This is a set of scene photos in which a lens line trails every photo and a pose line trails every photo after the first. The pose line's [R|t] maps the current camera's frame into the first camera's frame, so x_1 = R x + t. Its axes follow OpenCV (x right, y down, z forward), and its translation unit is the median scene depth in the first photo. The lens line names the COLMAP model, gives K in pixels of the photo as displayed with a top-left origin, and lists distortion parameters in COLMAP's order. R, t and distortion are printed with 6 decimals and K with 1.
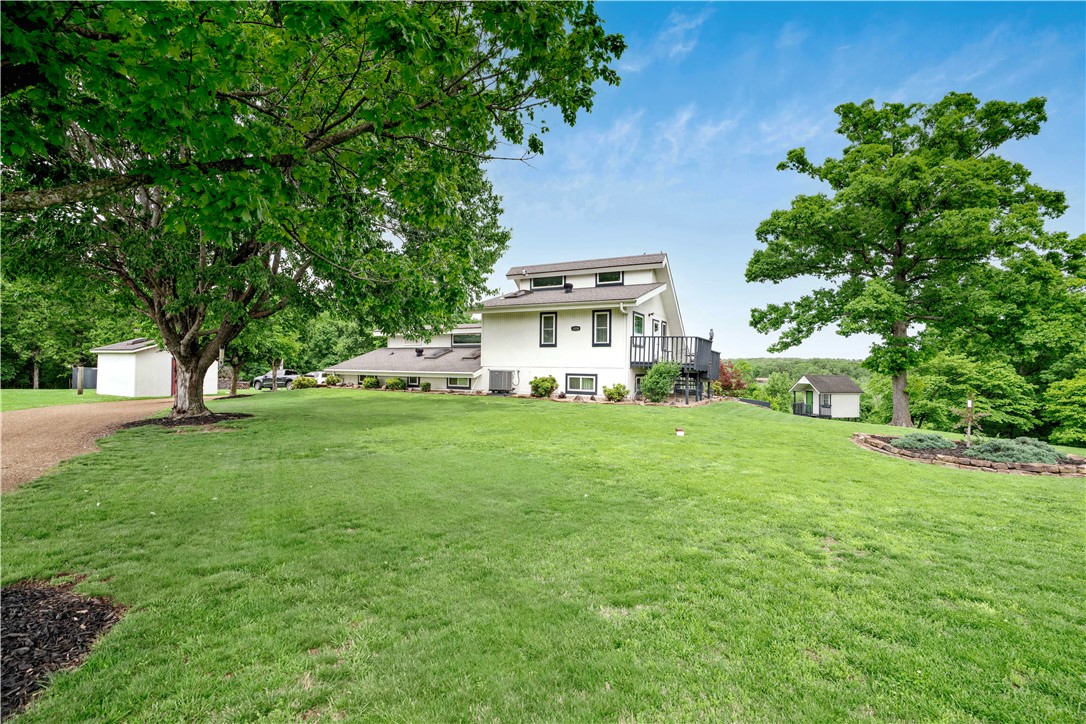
lens RADIAL K [[498.4, 0, 543.0], [0, 498.4, 362.0], [0, 0, 1]] dist [-0.075935, 0.026777]
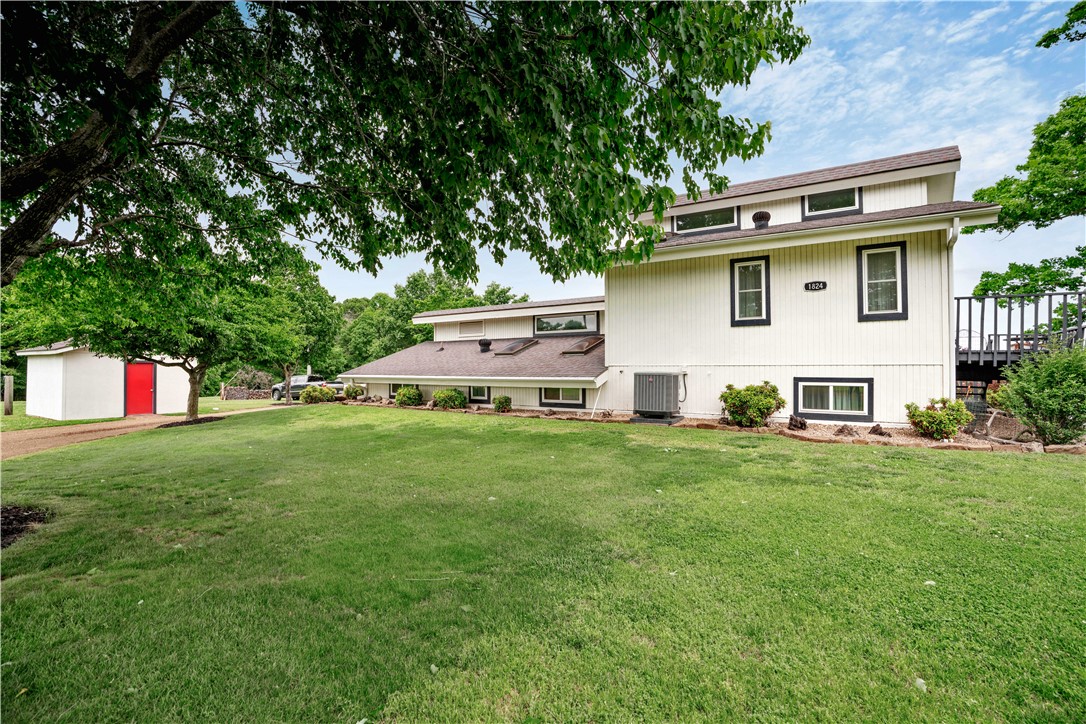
lens RADIAL K [[498.4, 0, 543.0], [0, 498.4, 362.0], [0, 0, 1]] dist [-0.075935, 0.026777]
pose [[0.996540, -0.015789, -0.081598, -0.133721], [0.015580, 0.999874, -0.003195, 0.004136], [0.081638, 0.001913, 0.996660, 0.406431]]
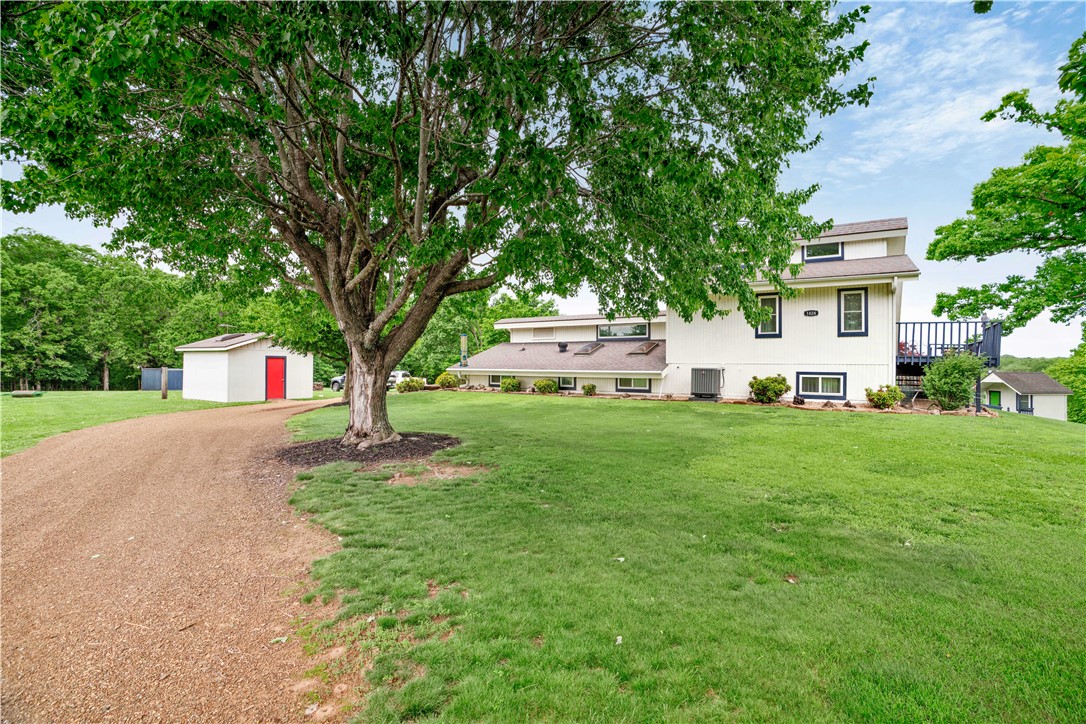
lens RADIAL K [[498.4, 0, 543.0], [0, 498.4, 362.0], [0, 0, 1]] dist [-0.075935, 0.026777]
pose [[0.997524, -0.006395, -0.070032, -0.238654], [0.006610, 0.999974, 0.002844, 0.002371], [0.070012, -0.003300, 0.997541, 0.181925]]
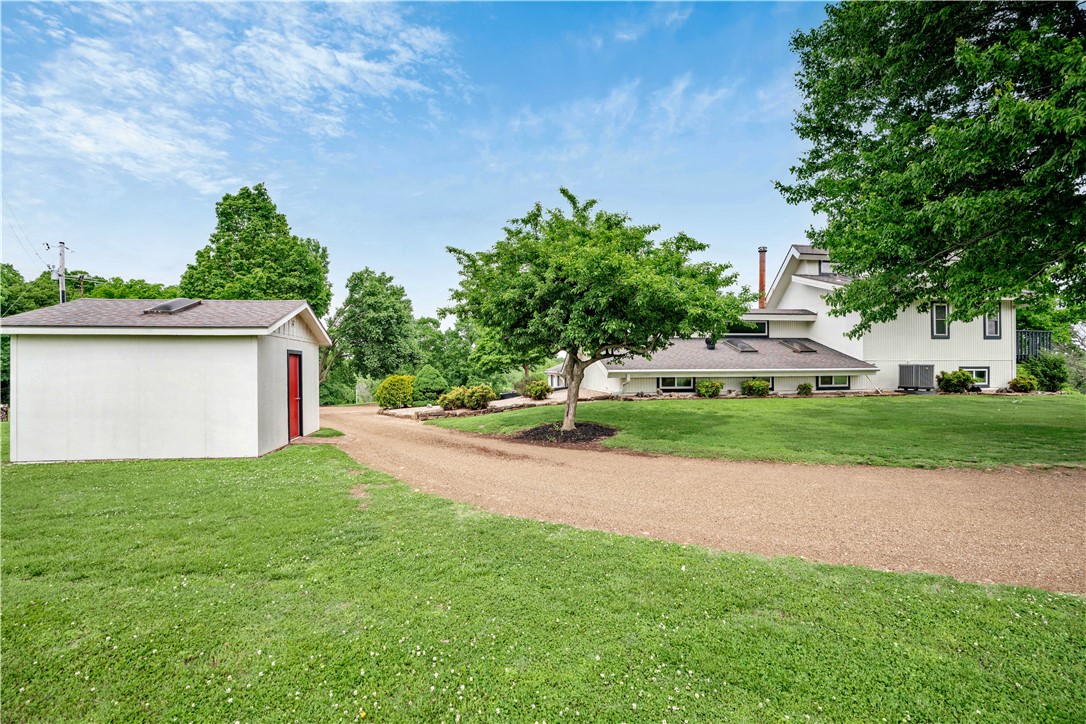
lens RADIAL K [[498.4, 0, 543.0], [0, 498.4, 362.0], [0, 0, 1]] dist [-0.075935, 0.026777]
pose [[0.818545, -0.013141, 0.574292, -0.919299], [0.009846, 0.999912, 0.008847, -0.001502], [-0.574358, -0.001587, 0.818603, 0.584789]]
